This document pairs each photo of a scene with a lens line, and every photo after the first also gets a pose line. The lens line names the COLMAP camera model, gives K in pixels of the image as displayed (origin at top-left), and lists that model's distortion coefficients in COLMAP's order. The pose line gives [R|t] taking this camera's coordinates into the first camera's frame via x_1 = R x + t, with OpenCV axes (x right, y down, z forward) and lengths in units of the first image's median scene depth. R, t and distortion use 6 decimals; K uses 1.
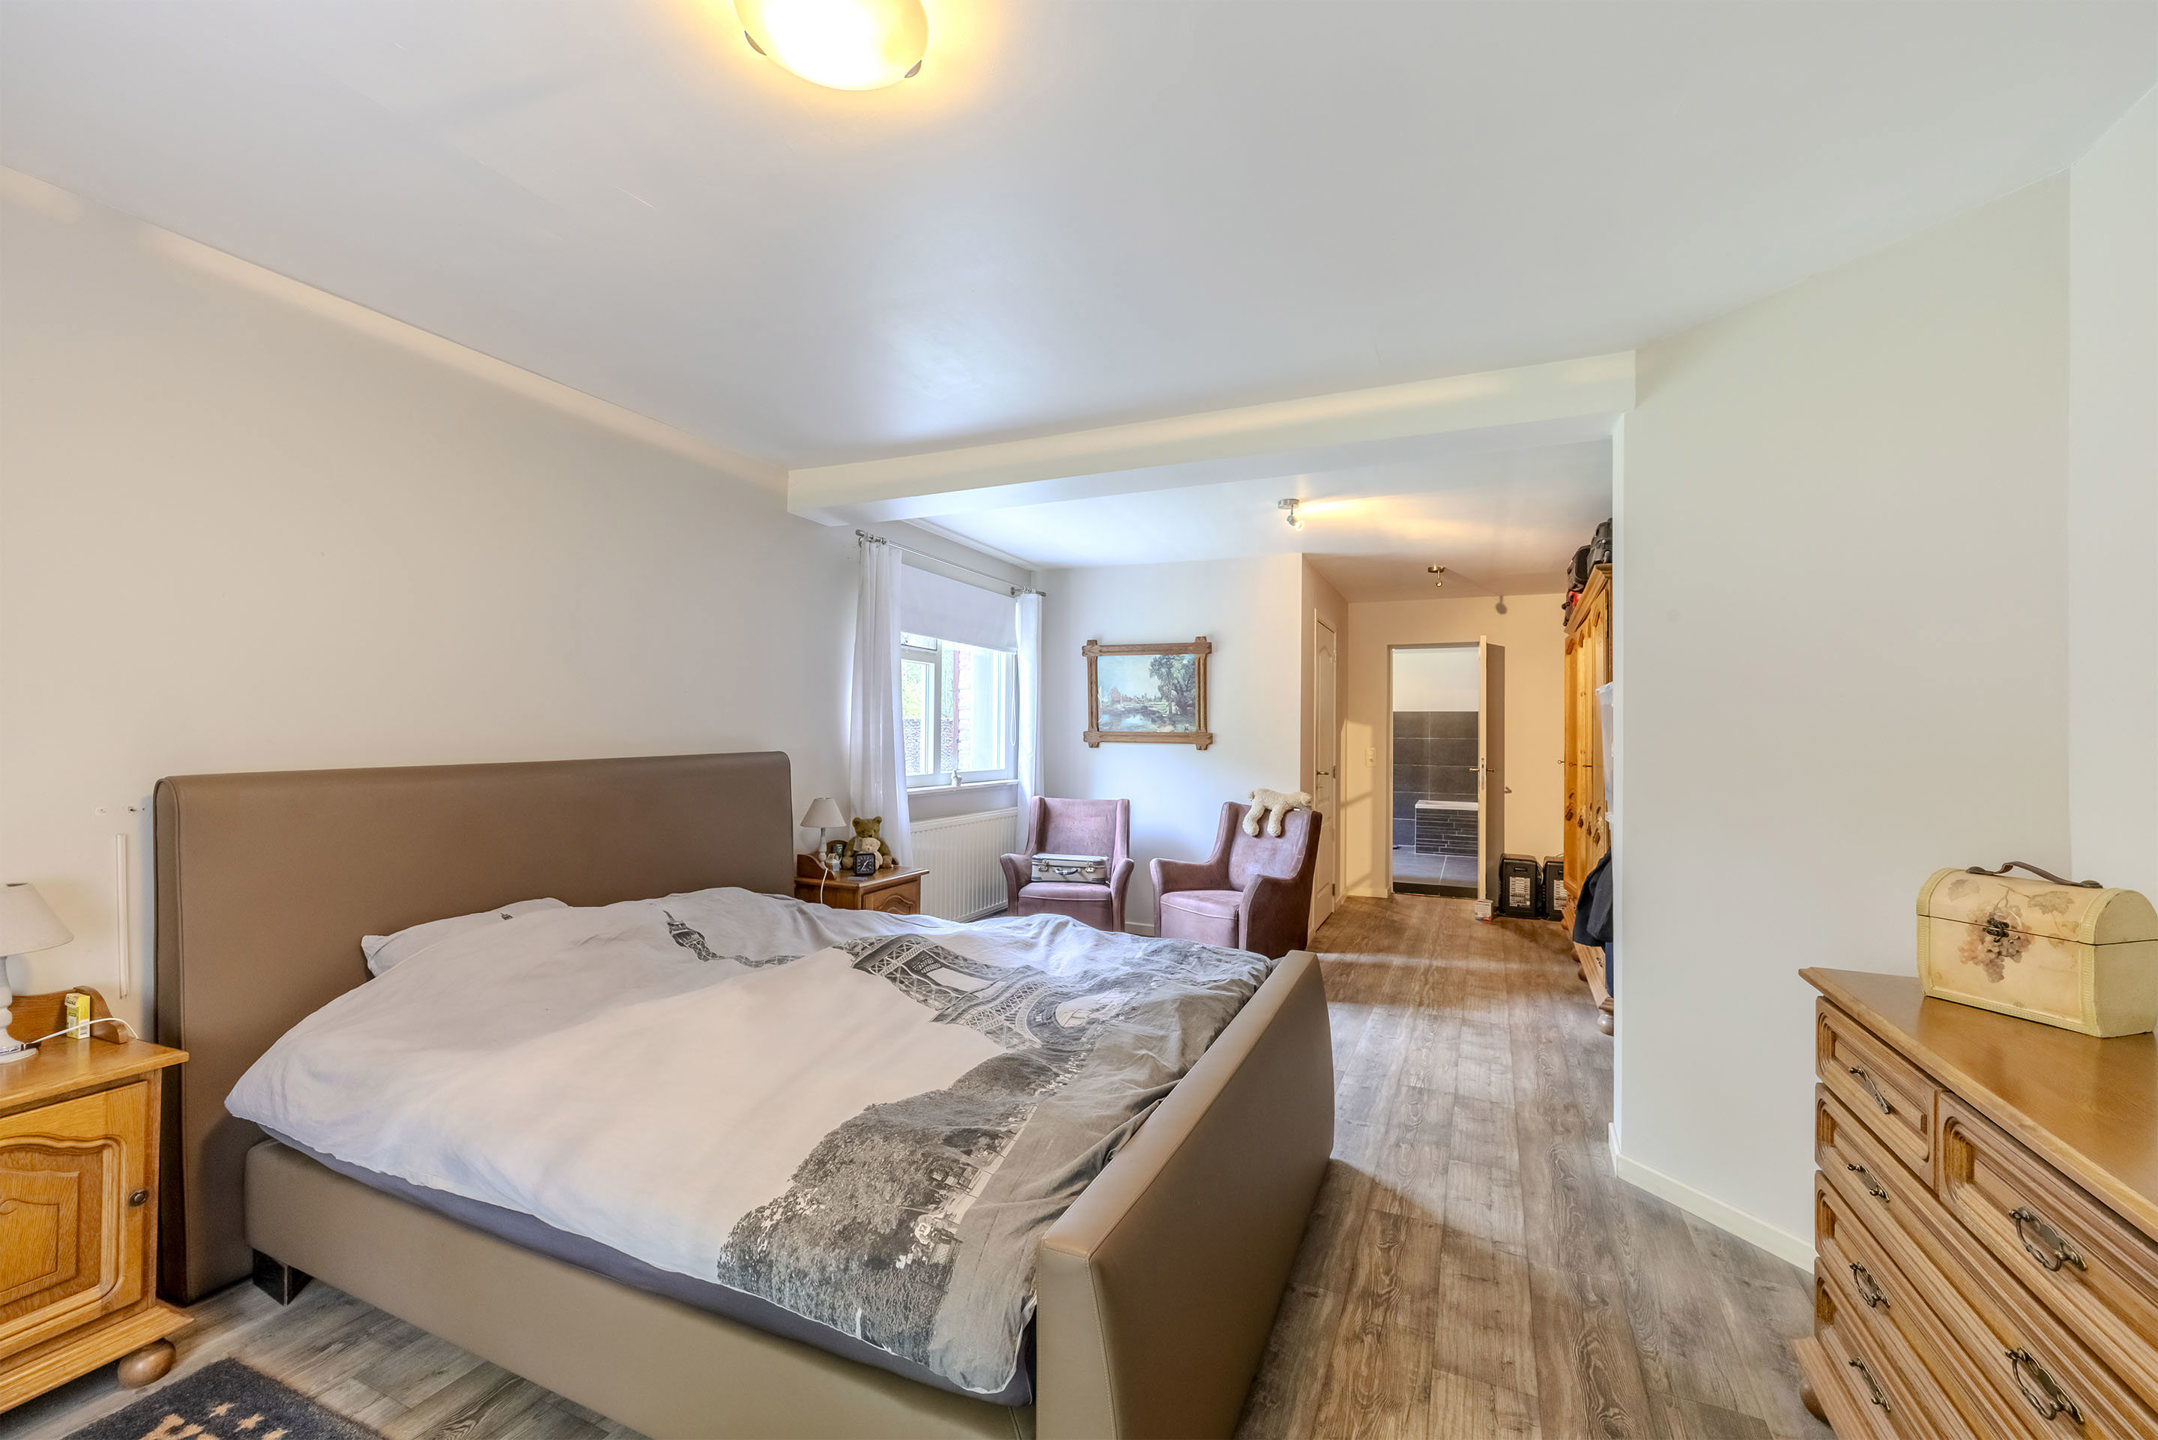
lens RADIAL K [[902.6, 0, 1061.3], [0, 902.6, 724.3], [0, 0, 1]] dist [0.003148, -0.000428]
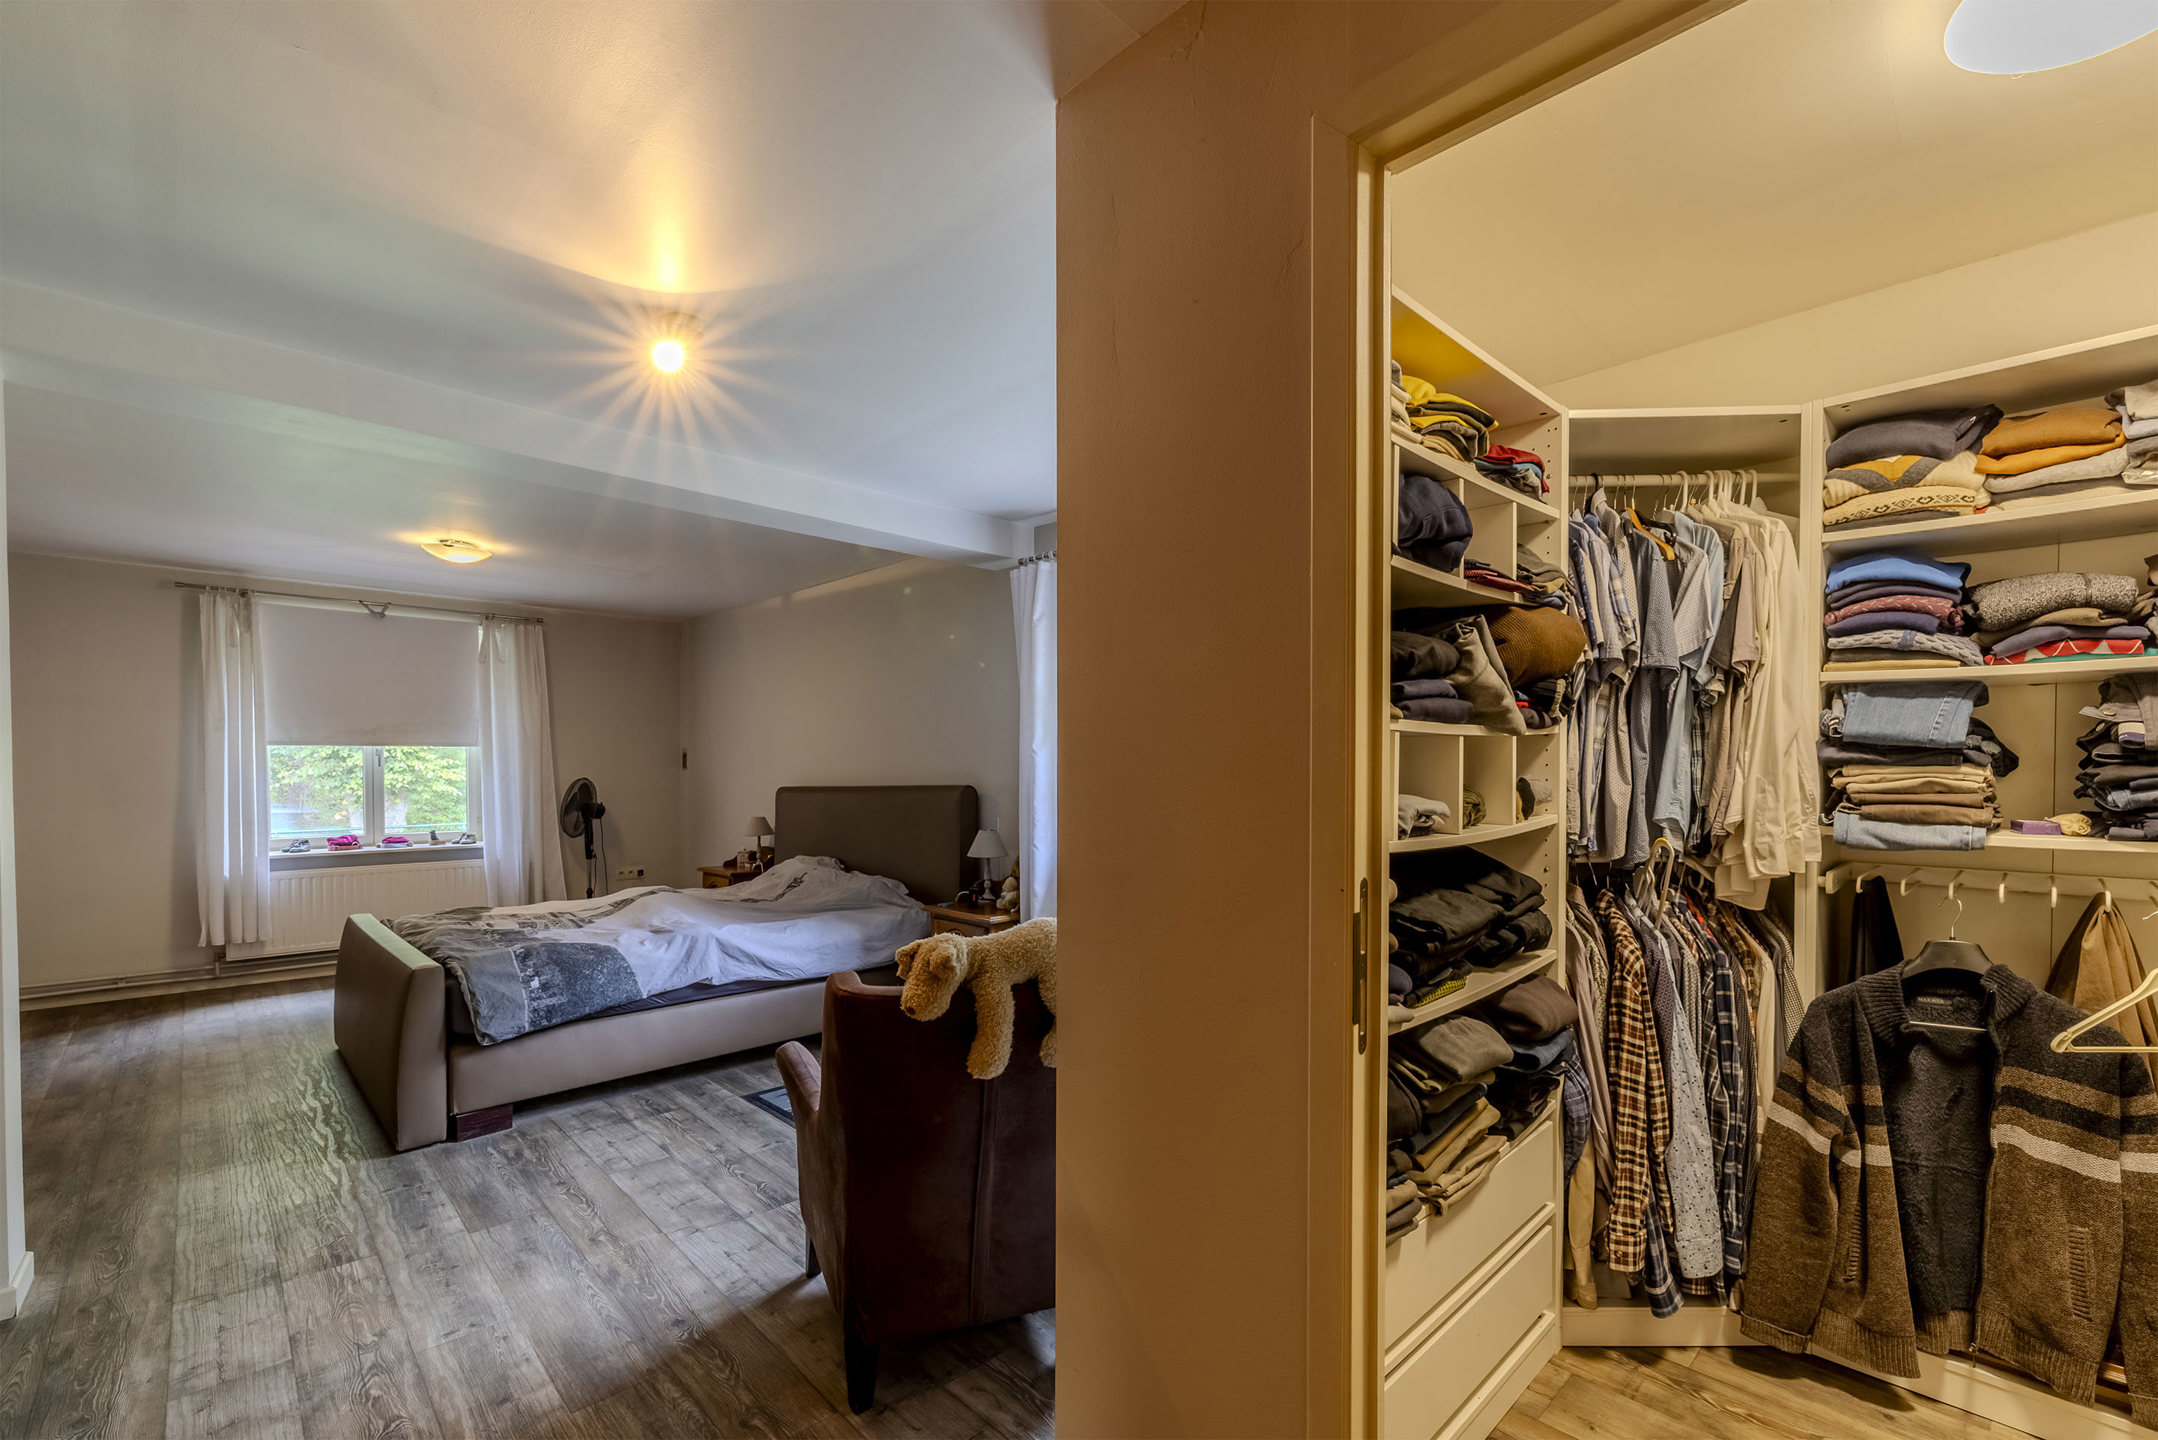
lens RADIAL K [[902.6, 0, 1119.2], [0, 902.6, 796.2], [0, 0, 1]] dist [0.003148, -0.000428]
pose [[-0.331024, 0.024537, -0.943303, 0.854527], [0.011861, 0.999691, 0.021842, 0.017709], [0.943548, -0.003958, -0.331213, 1.805715]]
